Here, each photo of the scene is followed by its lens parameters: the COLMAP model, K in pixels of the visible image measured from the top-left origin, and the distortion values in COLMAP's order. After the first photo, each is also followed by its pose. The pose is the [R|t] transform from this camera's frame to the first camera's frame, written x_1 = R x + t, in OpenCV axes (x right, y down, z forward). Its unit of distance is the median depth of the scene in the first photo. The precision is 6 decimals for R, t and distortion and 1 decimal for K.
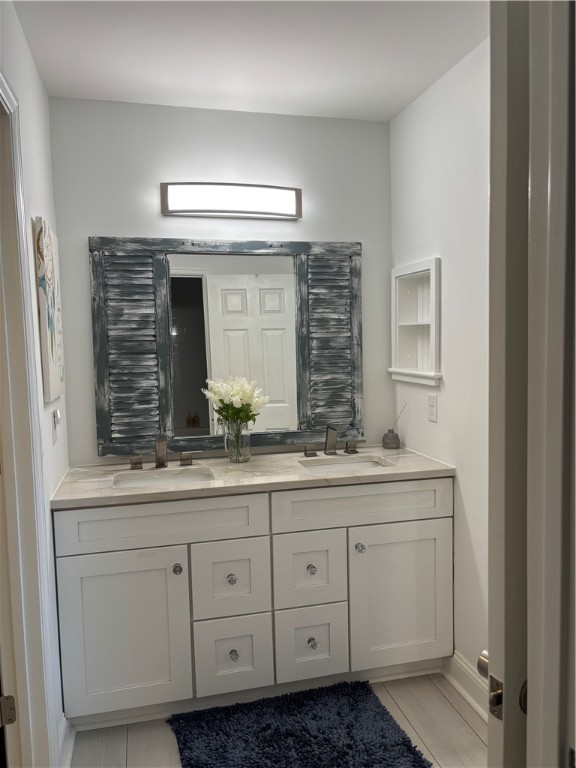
lens RADIAL K [[580.3, 0, 287.7], [0, 580.3, 383.6], [0, 0, 1]] dist [0.003159, -0.008035]
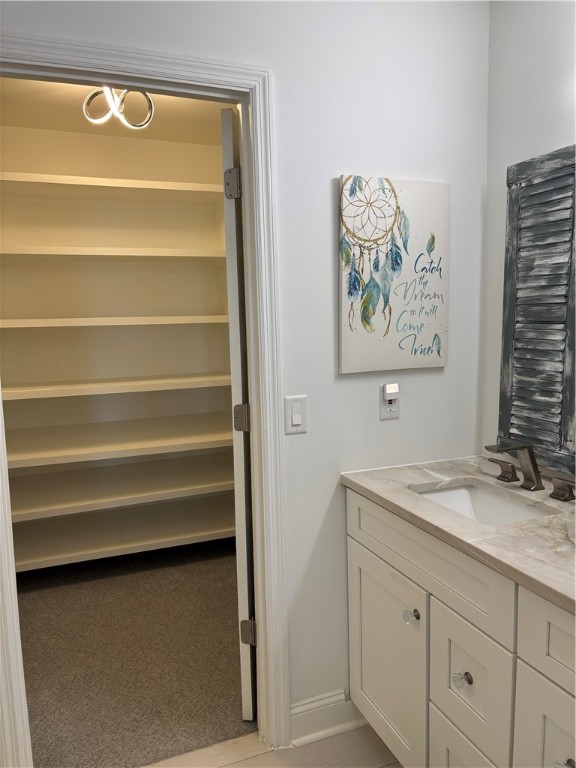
lens RADIAL K [[580.3, 0, 288.3], [0, 580.3, 387.0], [0, 0, 1]] dist [0.003159, -0.008035]
pose [[0.142605, 0.134939, -0.980538, 0.394168], [-0.050355, 0.990369, 0.128969, -0.049684], [0.988498, 0.030983, 0.148026, 0.596028]]
